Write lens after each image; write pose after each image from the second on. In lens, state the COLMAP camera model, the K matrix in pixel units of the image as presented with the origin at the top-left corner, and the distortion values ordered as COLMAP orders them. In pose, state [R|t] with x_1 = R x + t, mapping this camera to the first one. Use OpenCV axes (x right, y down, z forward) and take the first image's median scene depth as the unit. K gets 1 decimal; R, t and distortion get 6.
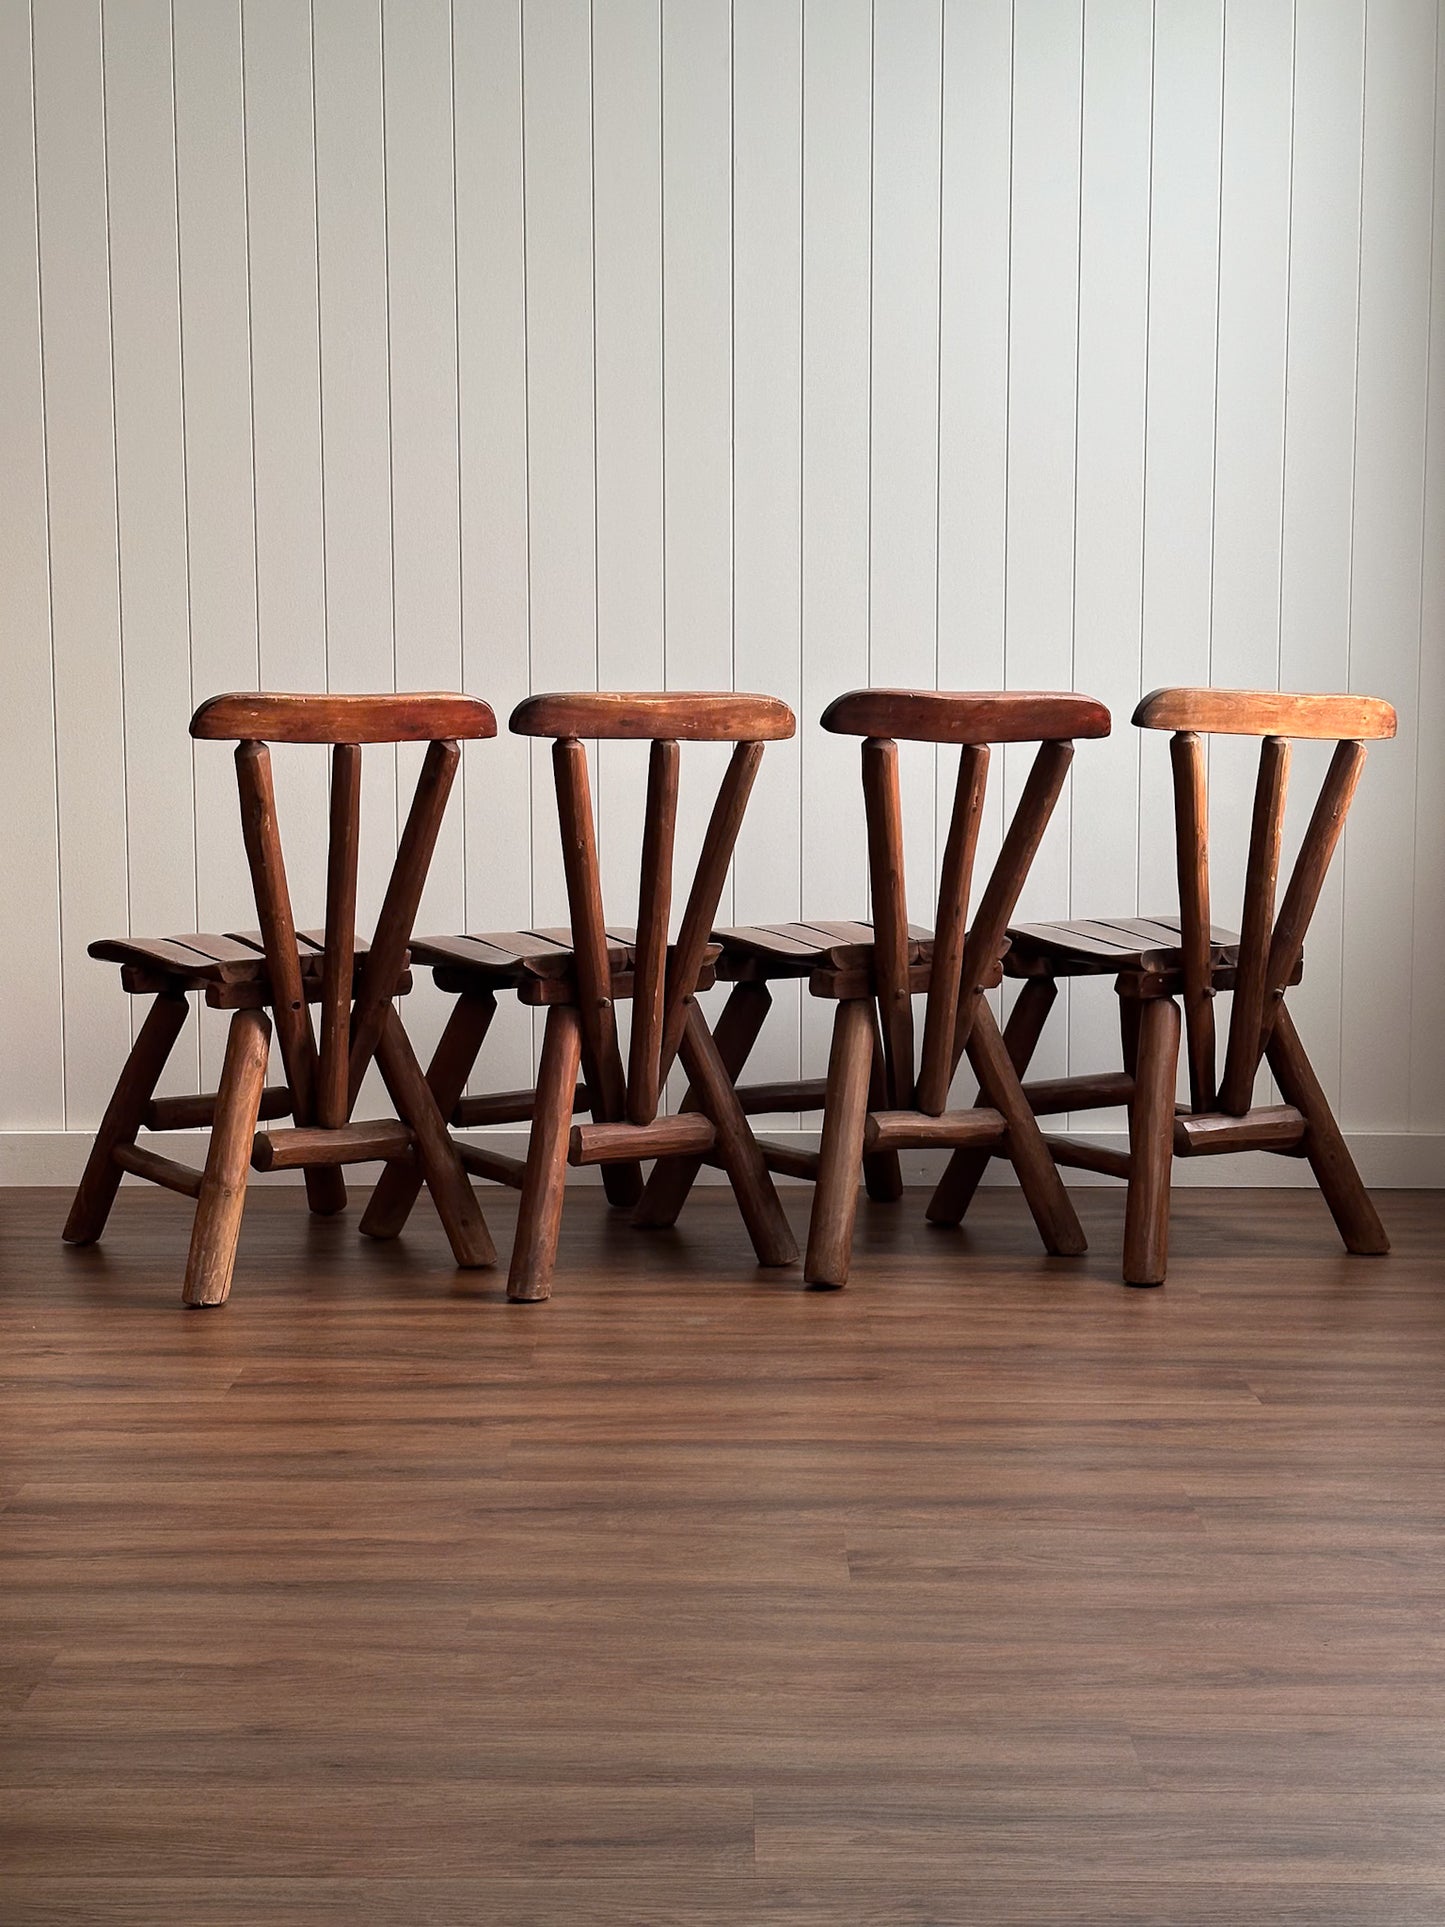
lens RADIAL K [[2649.9, 0, 722.5], [0, 2649.9, 963.5], [0, 0, 1]] dist [0.138447, -0.180651]
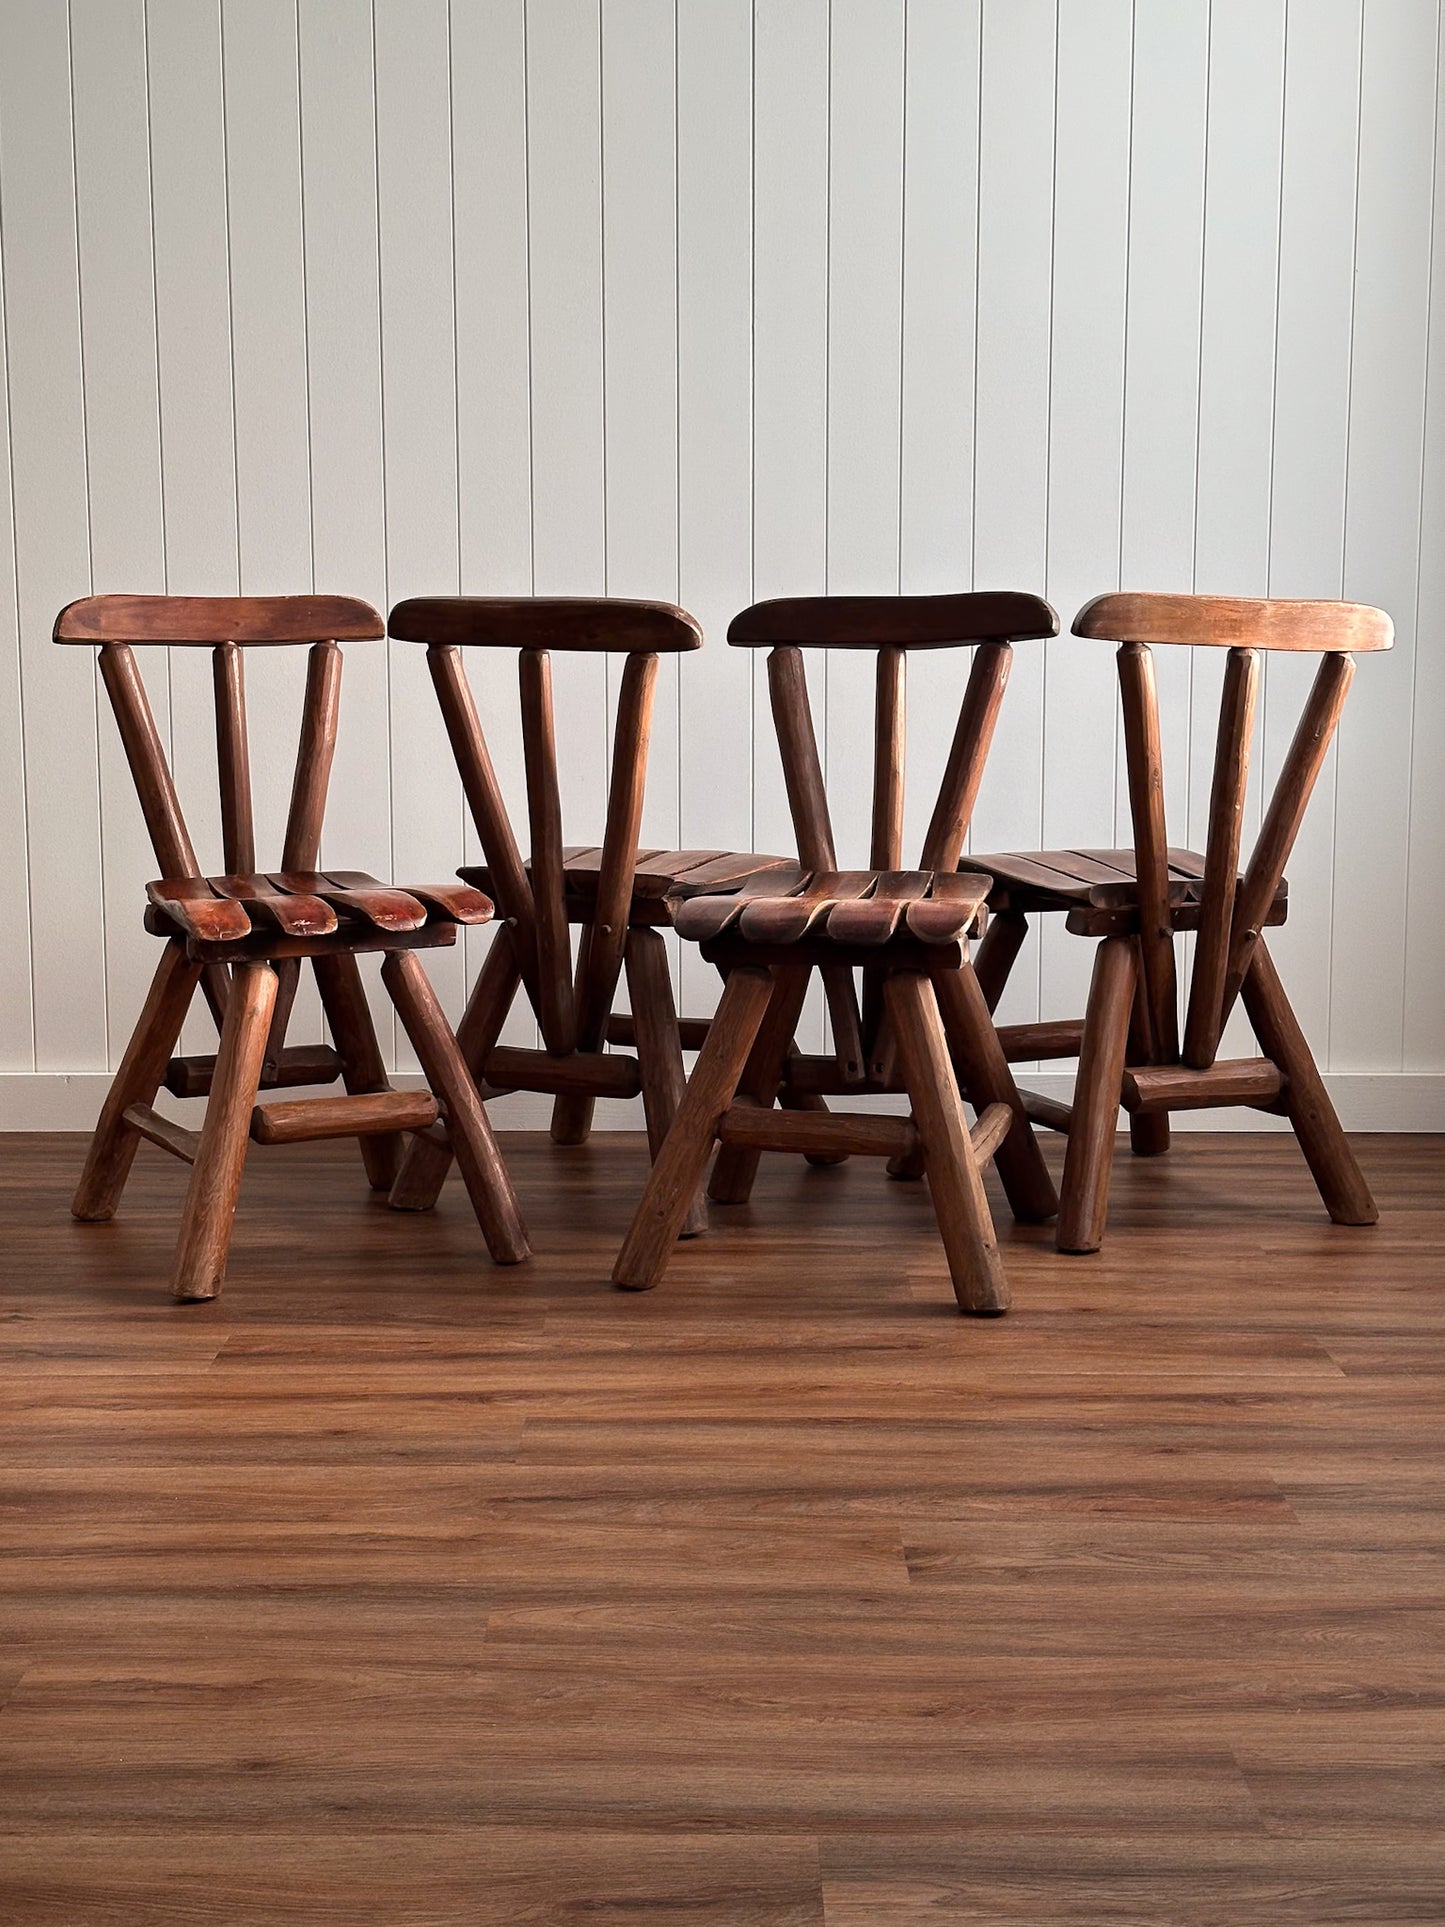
lens RADIAL K [[2649.9, 0, 722.5], [0, 2649.9, 963.5], [0, 0, 1]] dist [0.138447, -0.180651]
pose [[0.999967, -0.000805, 0.008103, -0.021455], [0.000581, 0.999618, 0.027621, -0.001859], [-0.008122, -0.027615, 0.999586, 0.104392]]
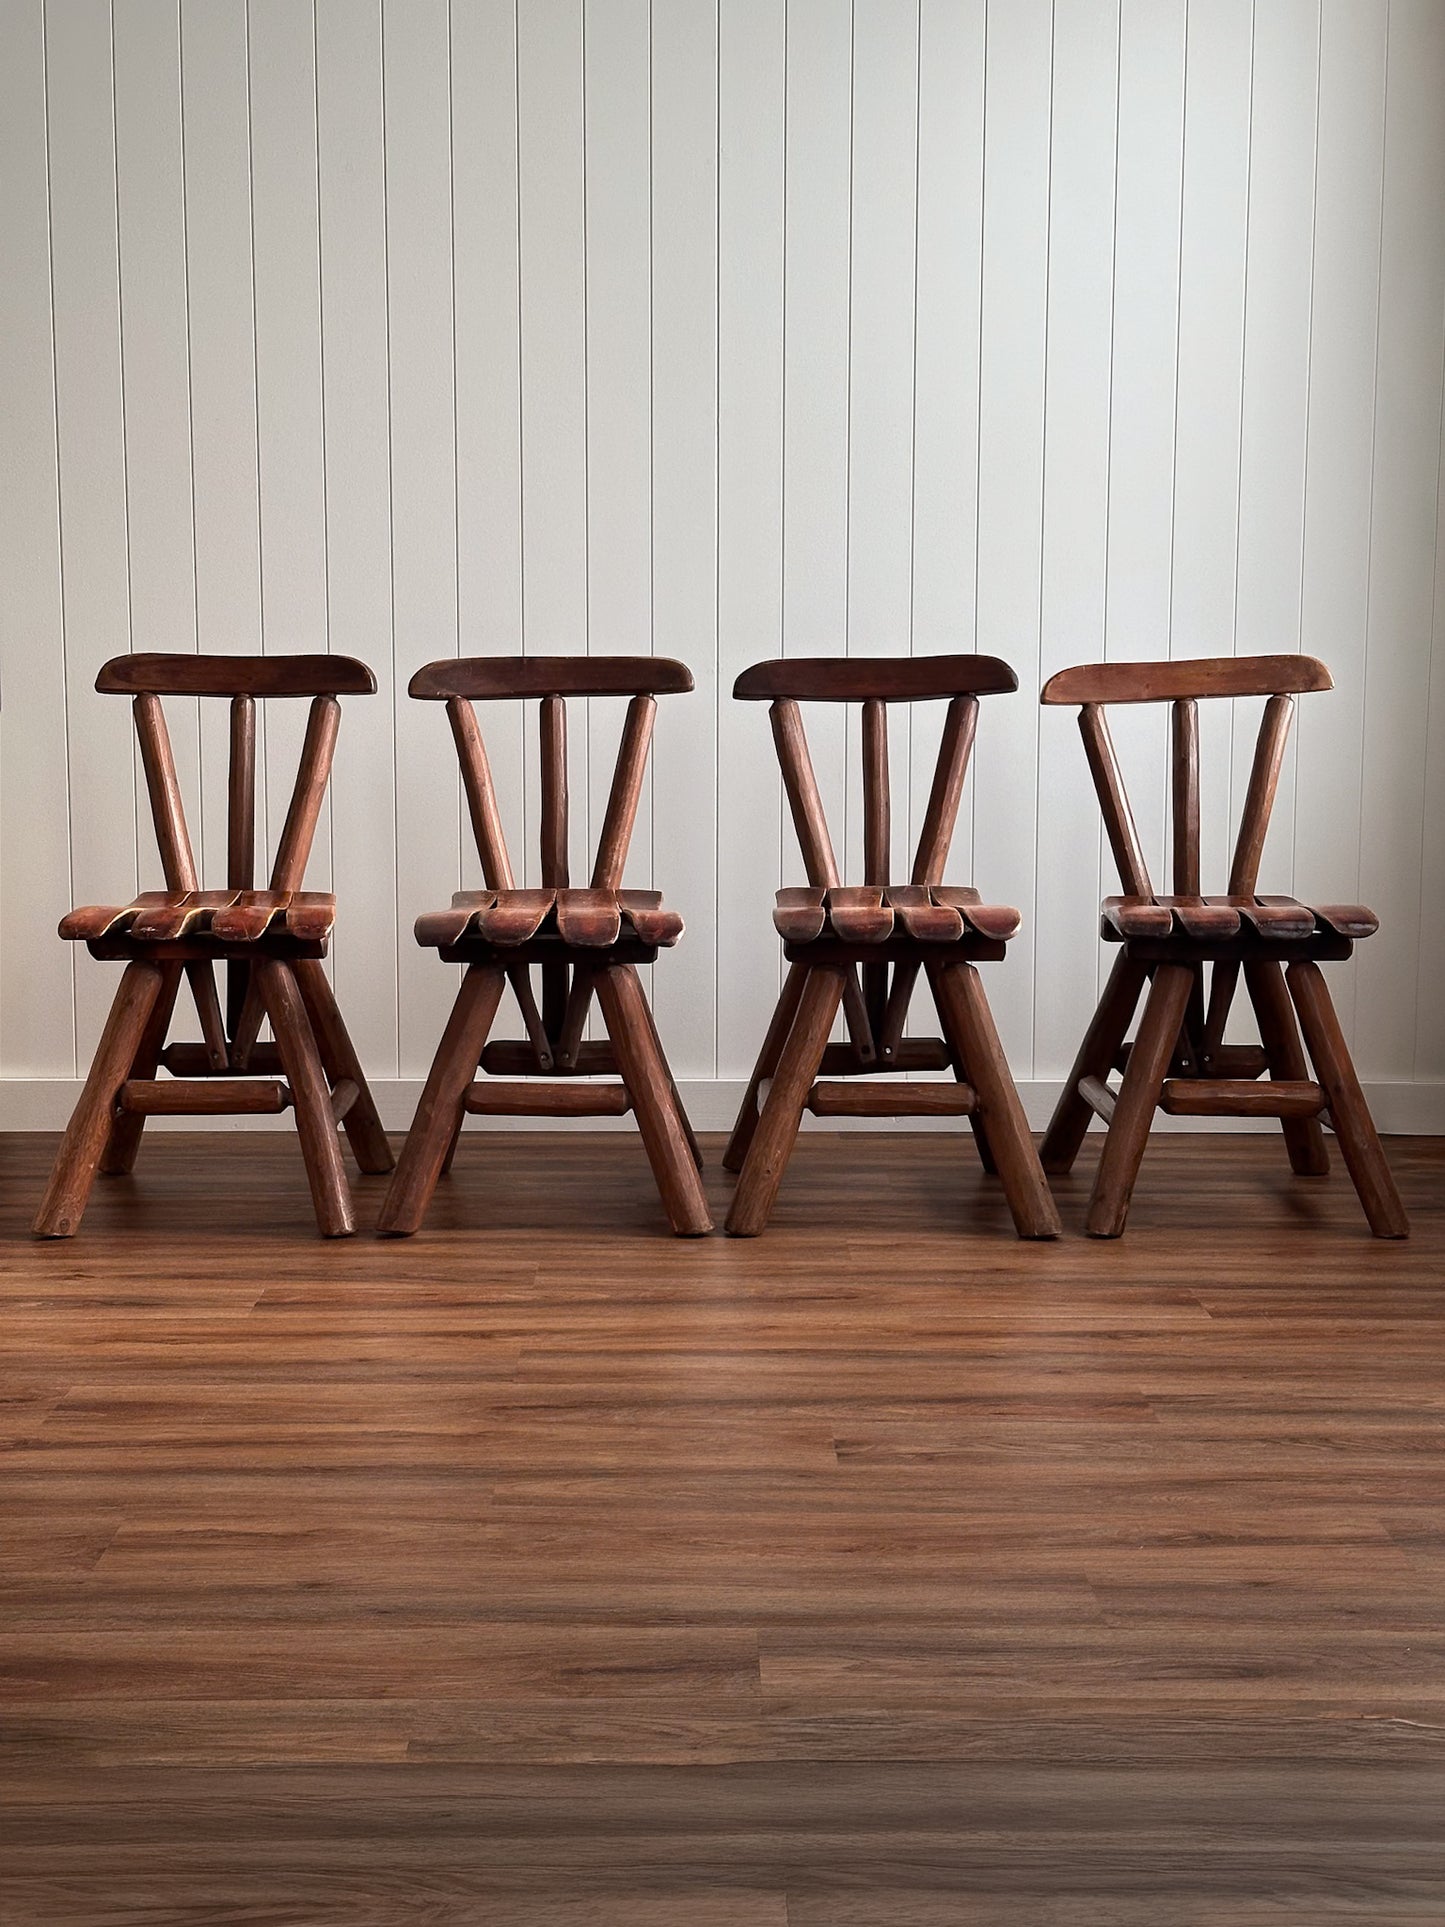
lens RADIAL K [[2712.7, 0, 739.3], [0, 2712.7, 966.7], [0, 0, 1]] dist [0.021295, 0.802713]
pose [[0.999709, 0.002841, 0.023937, -0.019486], [-0.002979, 0.999979, 0.005720, 0.018995], [-0.023920, -0.005790, 0.999697, -0.114428]]
